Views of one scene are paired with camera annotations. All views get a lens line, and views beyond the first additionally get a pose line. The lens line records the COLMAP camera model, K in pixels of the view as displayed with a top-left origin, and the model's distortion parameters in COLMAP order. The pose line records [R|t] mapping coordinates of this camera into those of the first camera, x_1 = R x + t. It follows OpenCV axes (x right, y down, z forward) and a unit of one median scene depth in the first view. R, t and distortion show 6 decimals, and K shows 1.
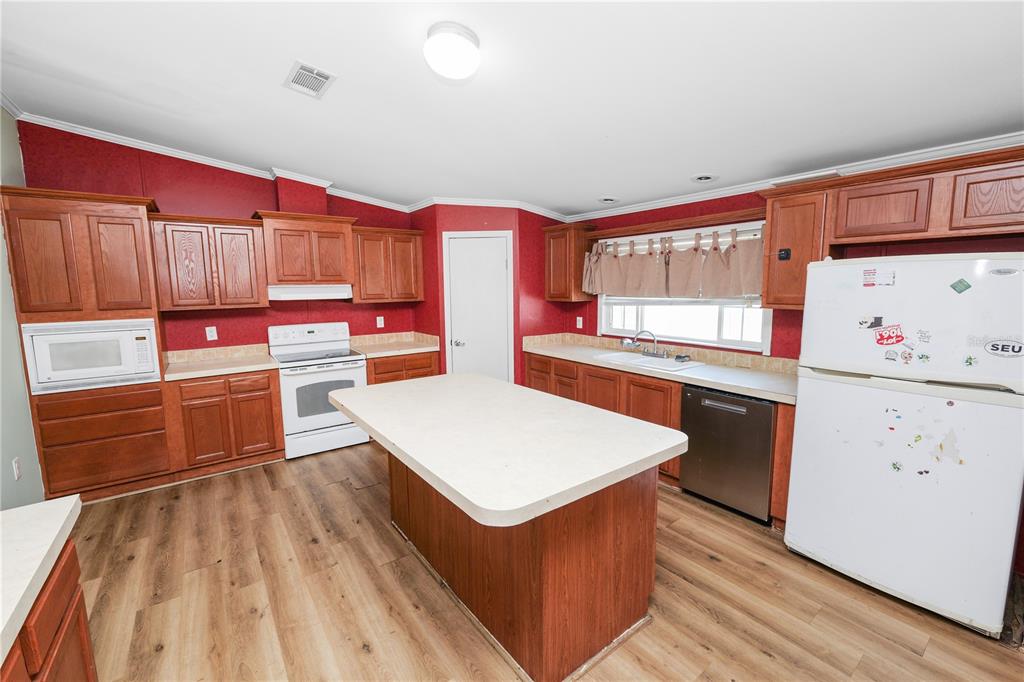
lens RADIAL K [[419.3, 0, 508.5], [0, 419.3, 337.8], [0, 0, 1]] dist [-0.010651, 0.001180]
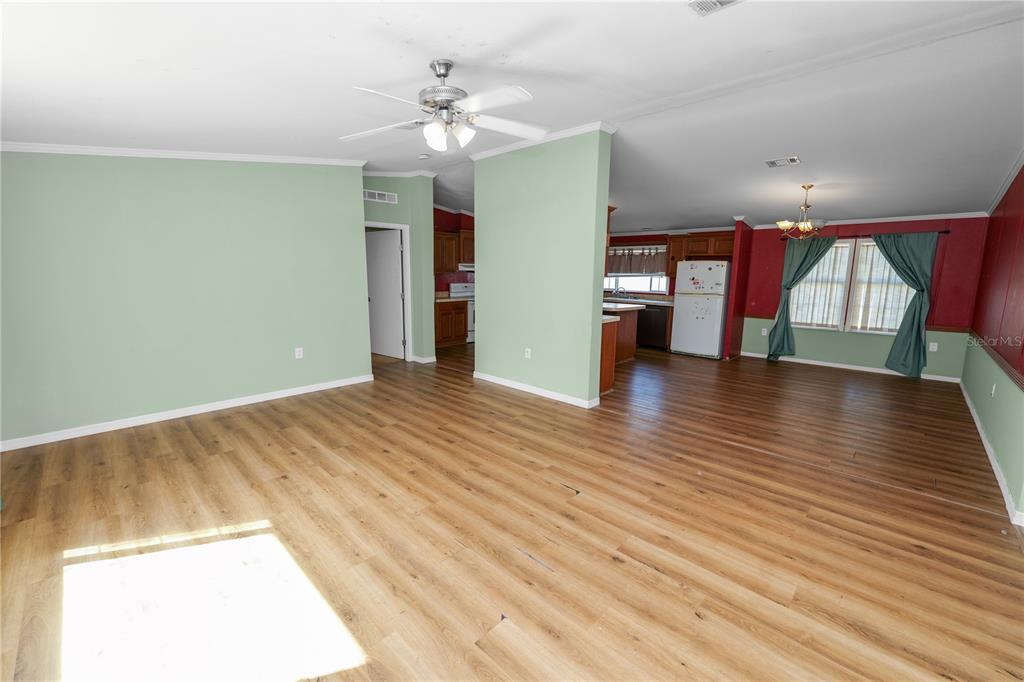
lens RADIAL K [[419.3, 0, 512.1], [0, 419.3, 337.0], [0, 0, 1]] dist [-0.010651, 0.001180]
pose [[0.985575, -0.001317, 0.169234, -0.755157], [-0.003960, 0.999516, 0.030842, 0.213786], [-0.169193, -0.031067, 0.985093, -1.372038]]
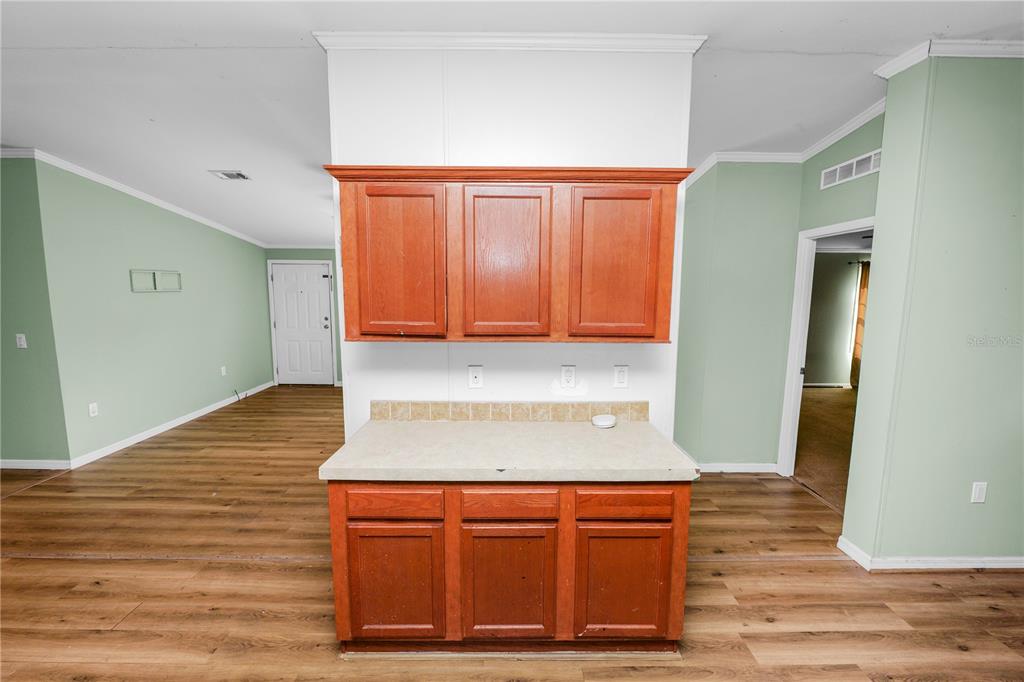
lens RADIAL K [[419.3, 0, 512.0], [0, 419.3, 338.5], [0, 0, 1]] dist [-0.010651, 0.001180]
pose [[-0.590023, 0.106240, -0.800366, 0.116237], [-0.098838, 0.974345, 0.202196, -0.084128], [0.801314, 0.198407, -0.564386, 0.455725]]
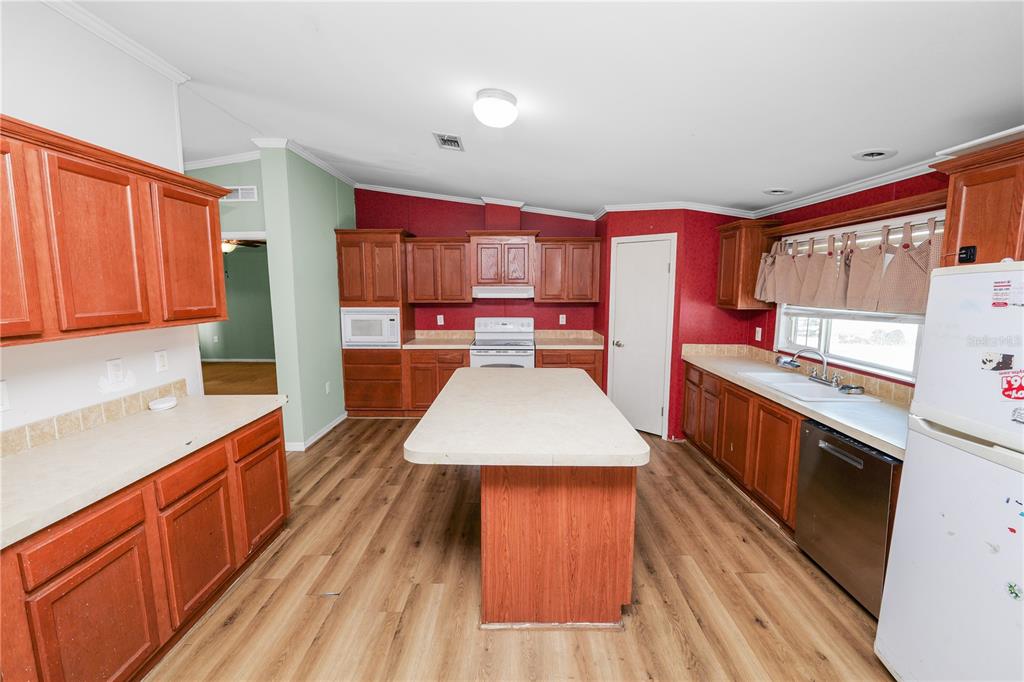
lens RADIAL K [[419.3, 0, 515.3], [0, 419.3, 338.7], [0, 0, 1]] dist [-0.010651, 0.001180]
pose [[0.799648, 0.087718, -0.594027, 0.384262], [-0.084182, 0.995879, 0.033736, -0.018721], [0.594538, 0.023030, 0.803737, 0.015261]]
